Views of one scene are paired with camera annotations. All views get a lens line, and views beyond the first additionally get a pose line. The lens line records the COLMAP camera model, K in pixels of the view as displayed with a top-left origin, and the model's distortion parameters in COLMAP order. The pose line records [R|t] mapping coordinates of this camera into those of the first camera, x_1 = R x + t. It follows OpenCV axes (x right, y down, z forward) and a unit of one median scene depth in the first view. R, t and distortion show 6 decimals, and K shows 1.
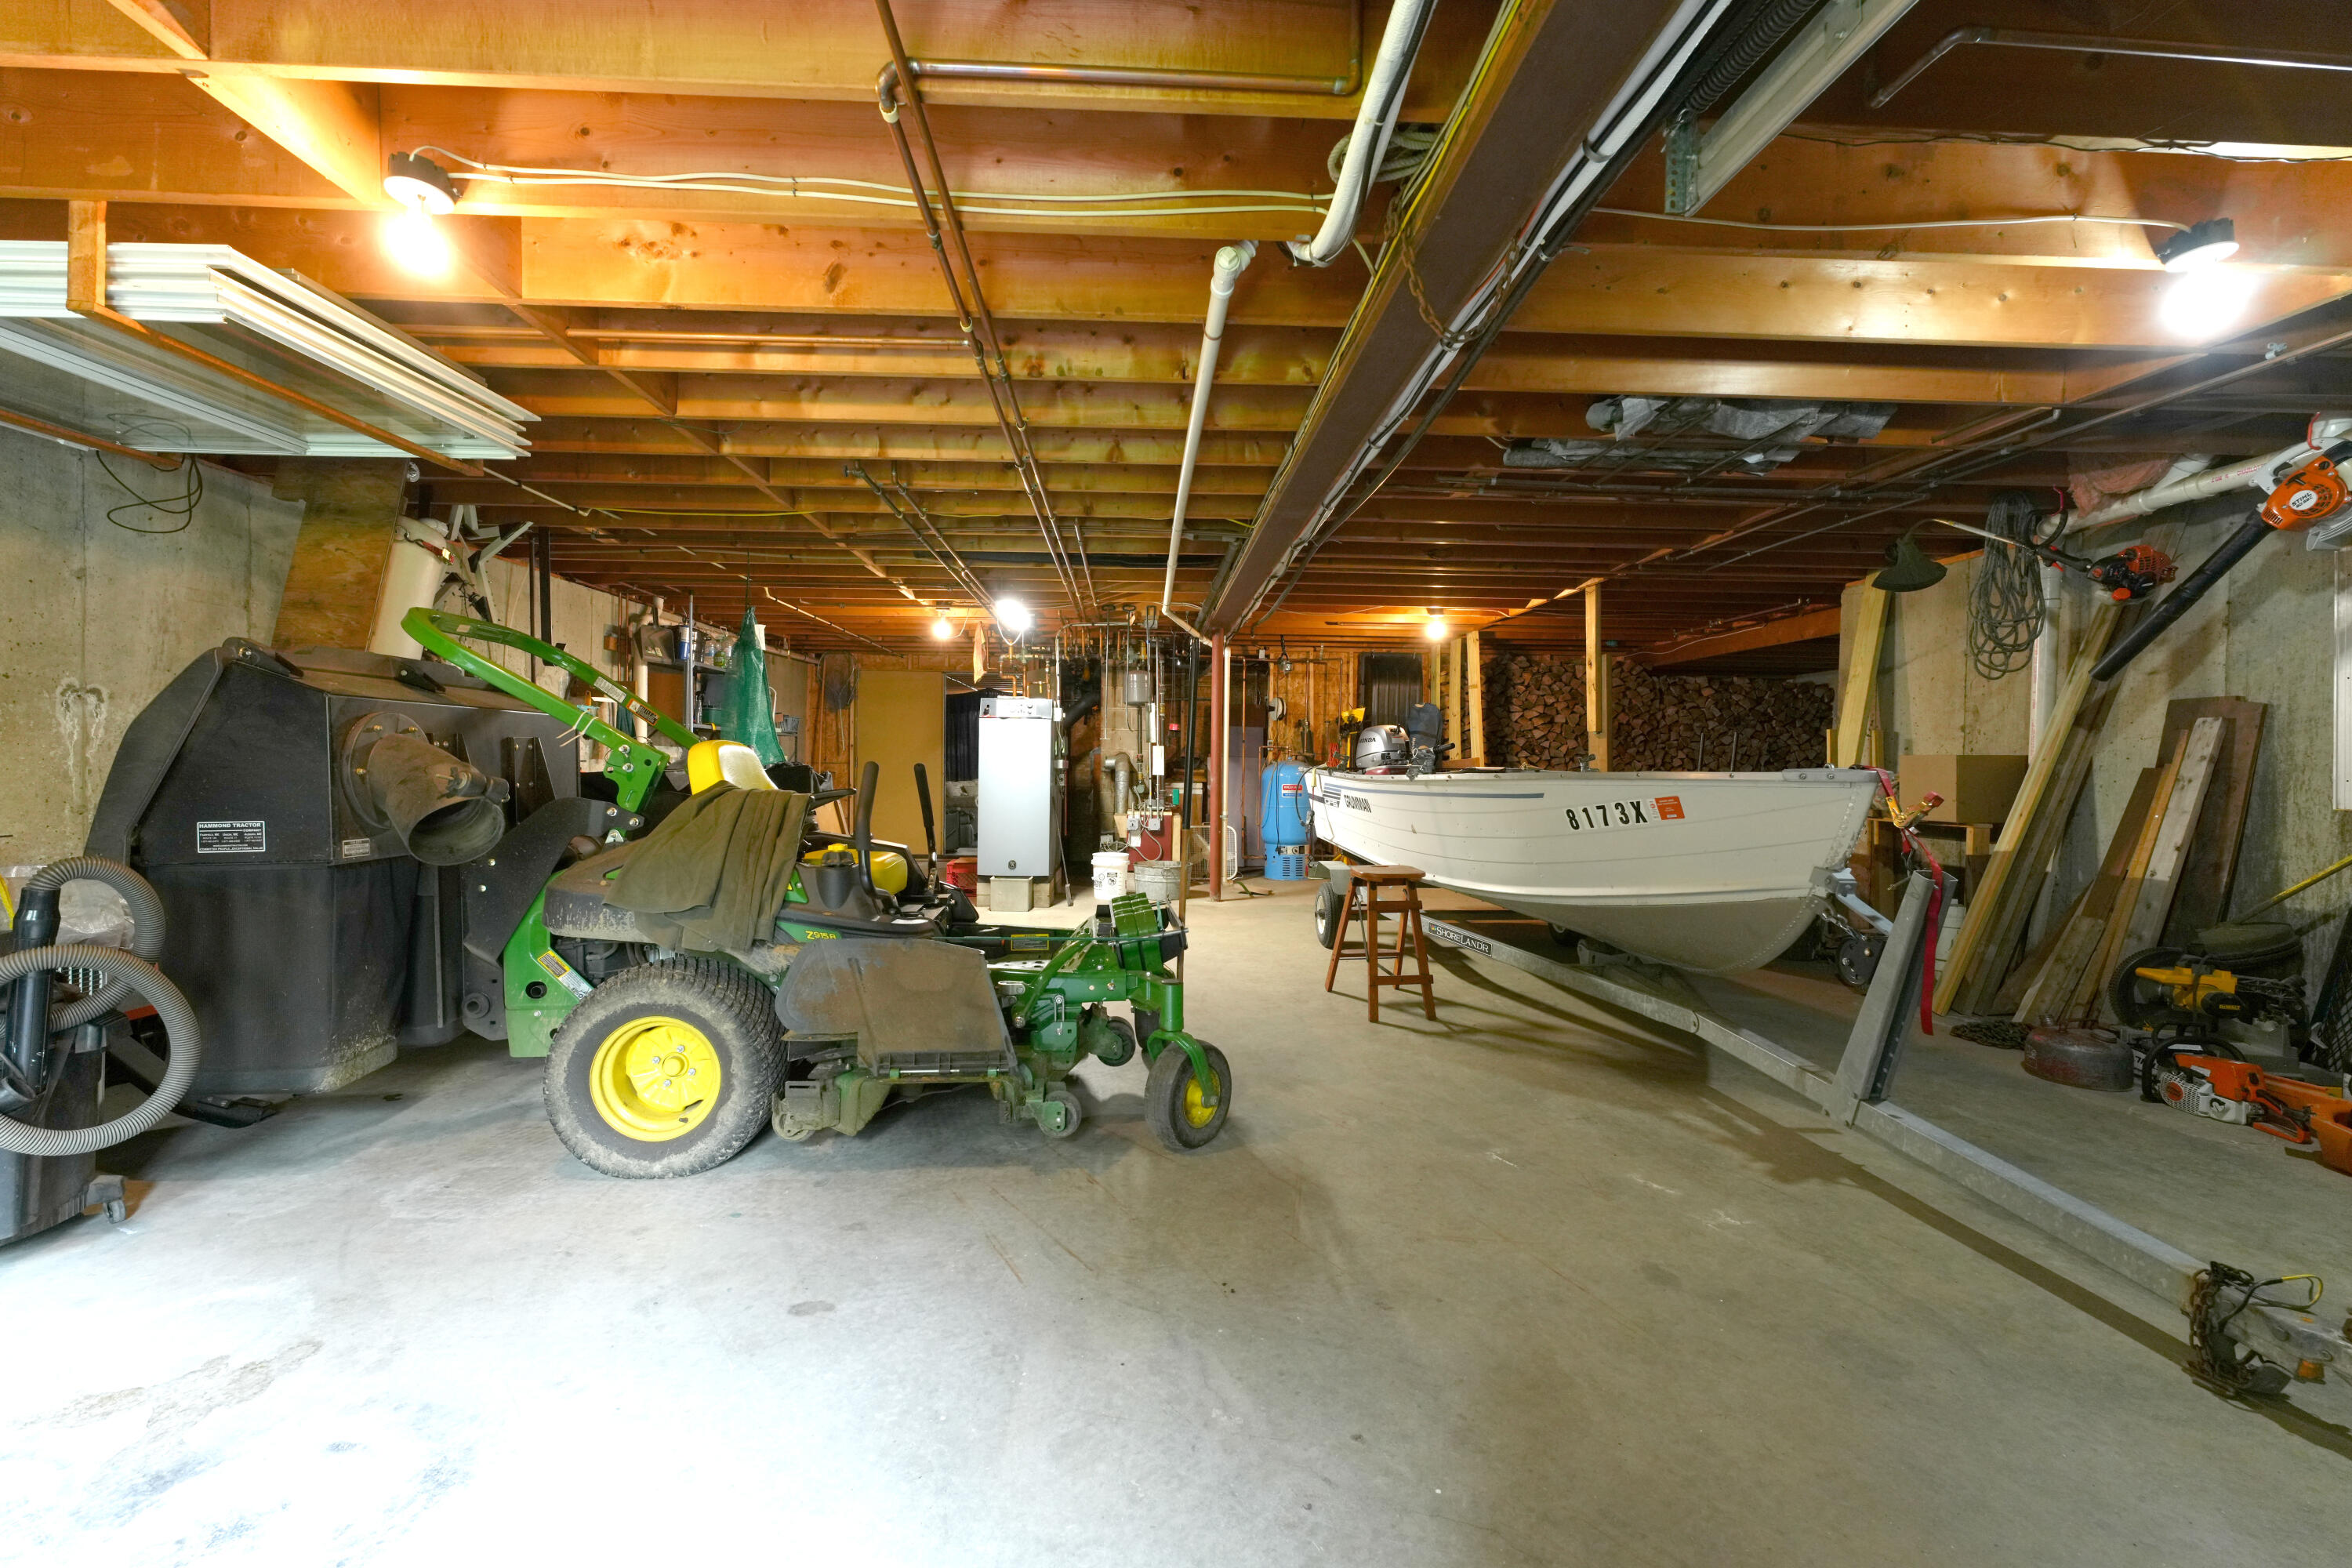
lens RADIAL K [[967.1, 0, 1176.1], [0, 967.1, 784.0], [0, 0, 1]] dist [0.003467, 0.000308]
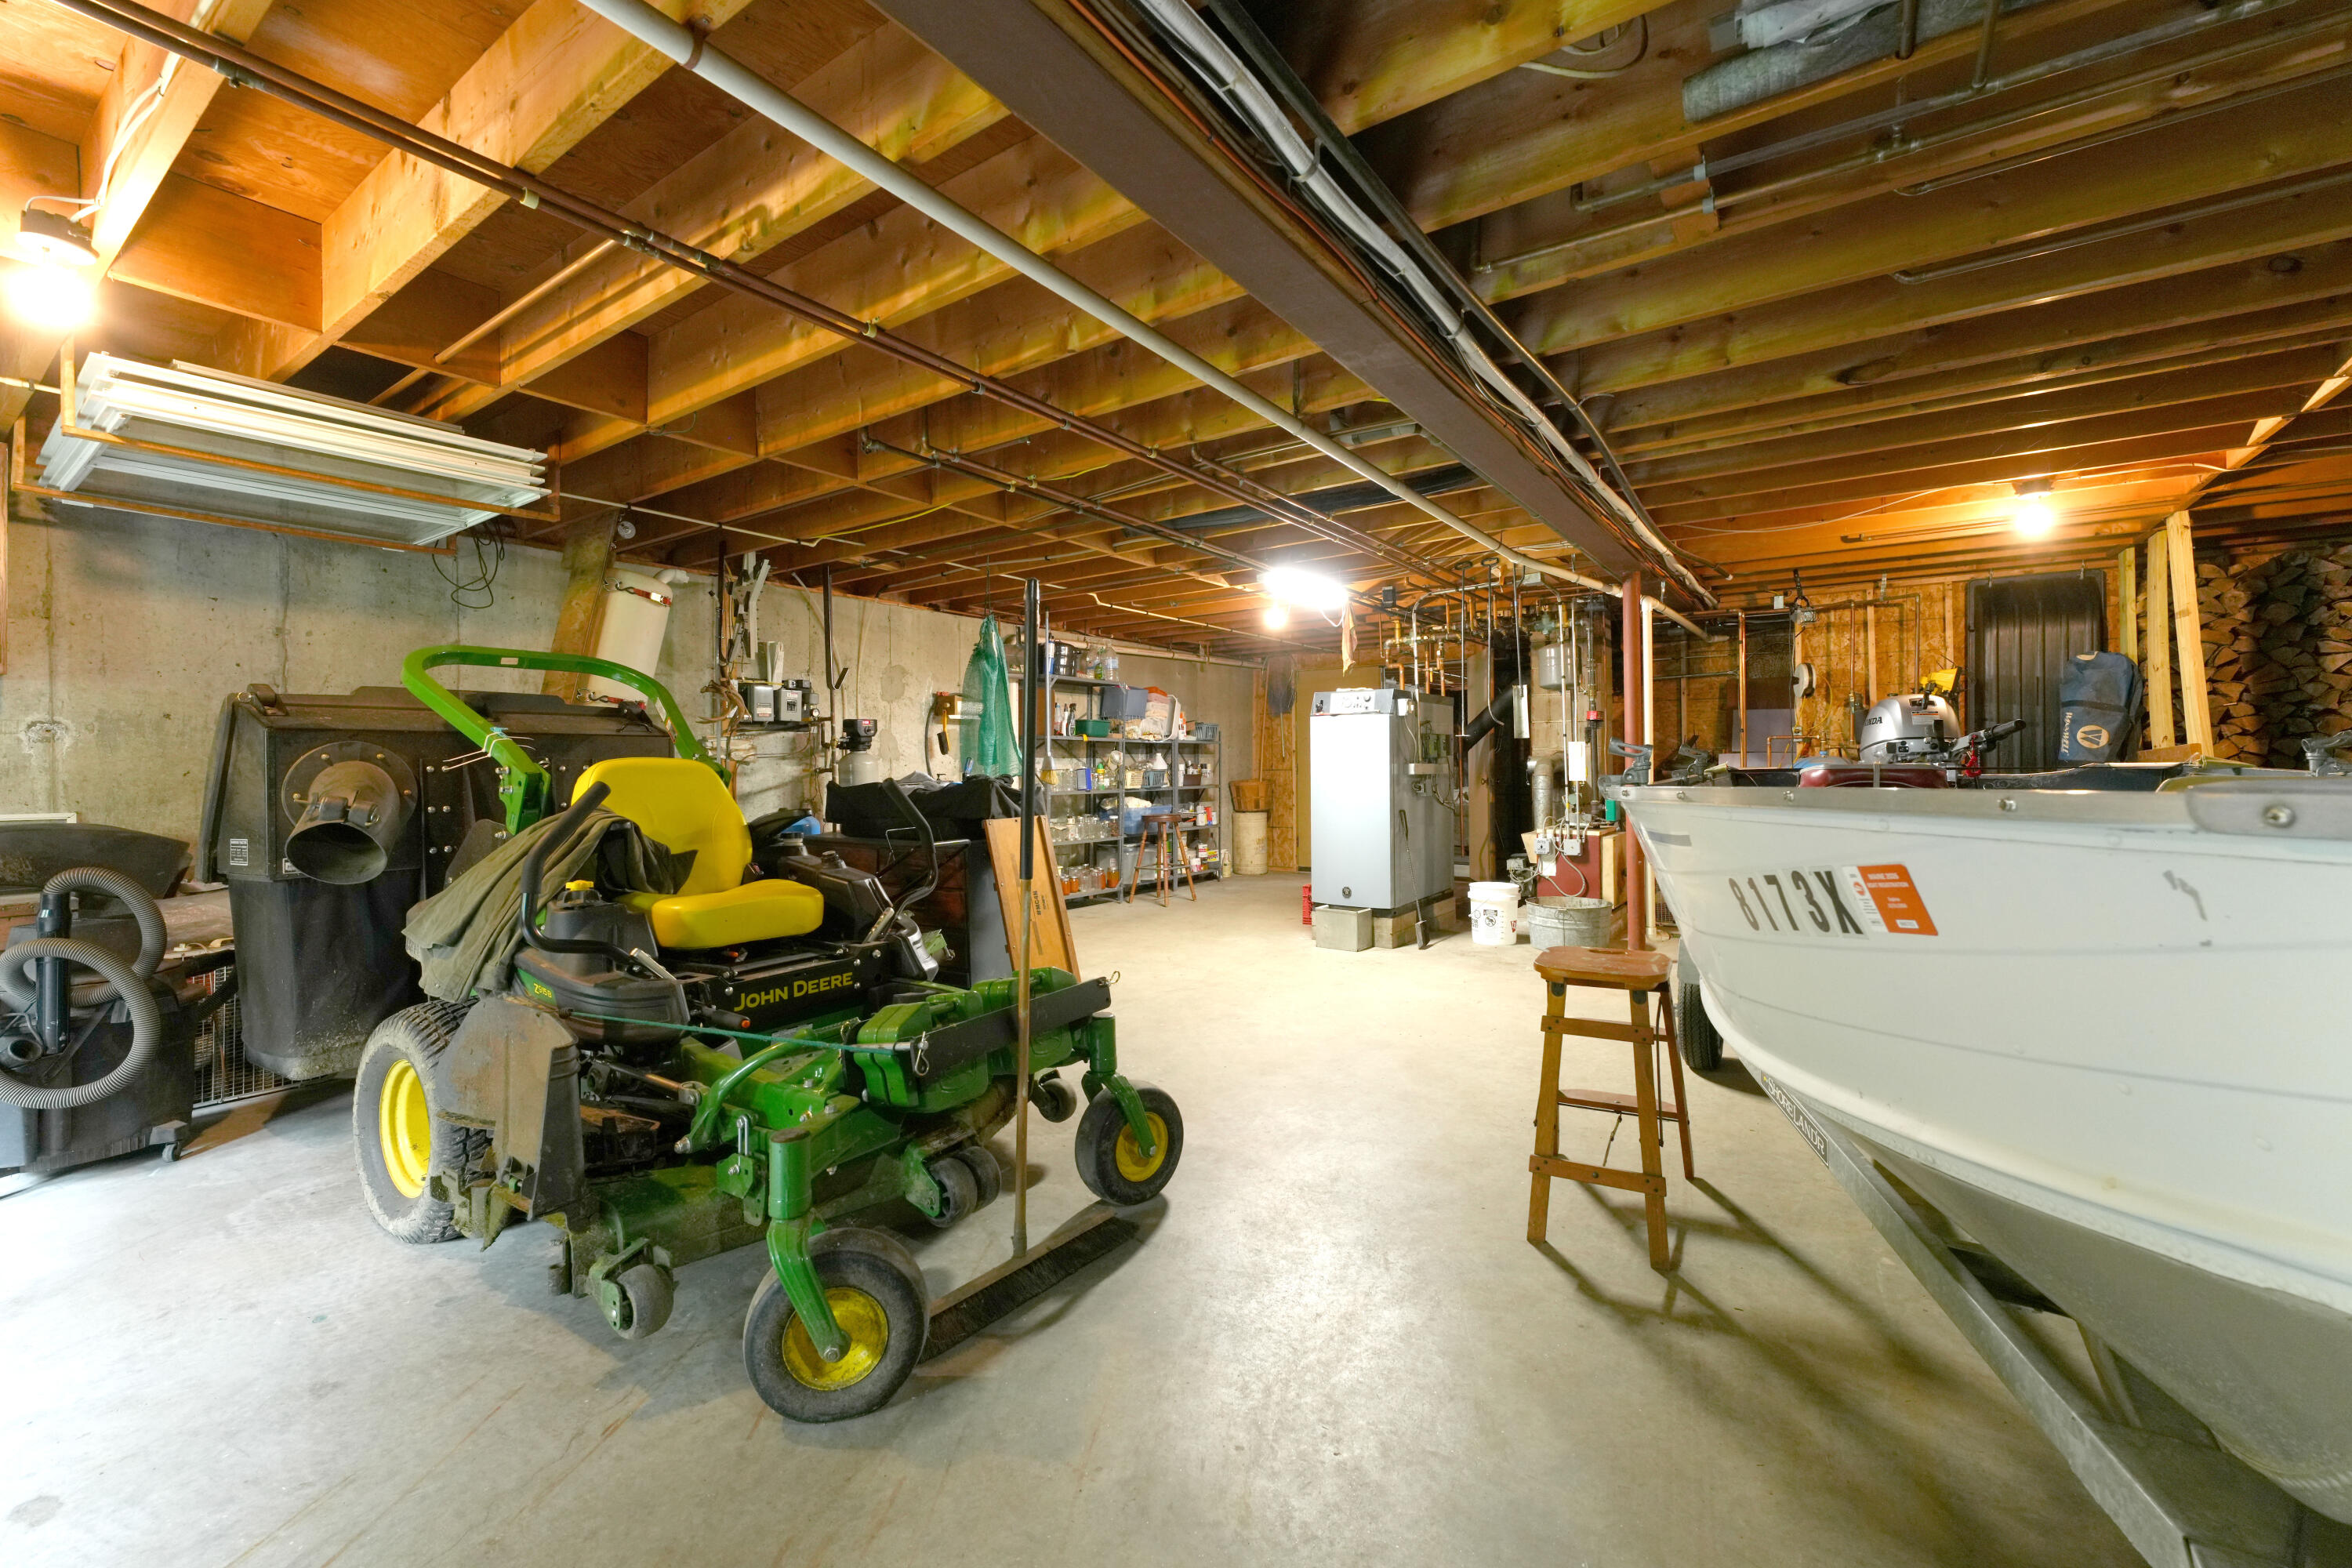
lens RADIAL K [[967.1, 0, 1177.5], [0, 967.1, 772.7], [0, 0, 1]] dist [0.003467, 0.000308]
pose [[0.791108, -0.014470, -0.611505, 0.220966], [0.005175, 0.999843, -0.016964, -0.005361], [0.611654, 0.010256, 0.791059, 0.256518]]
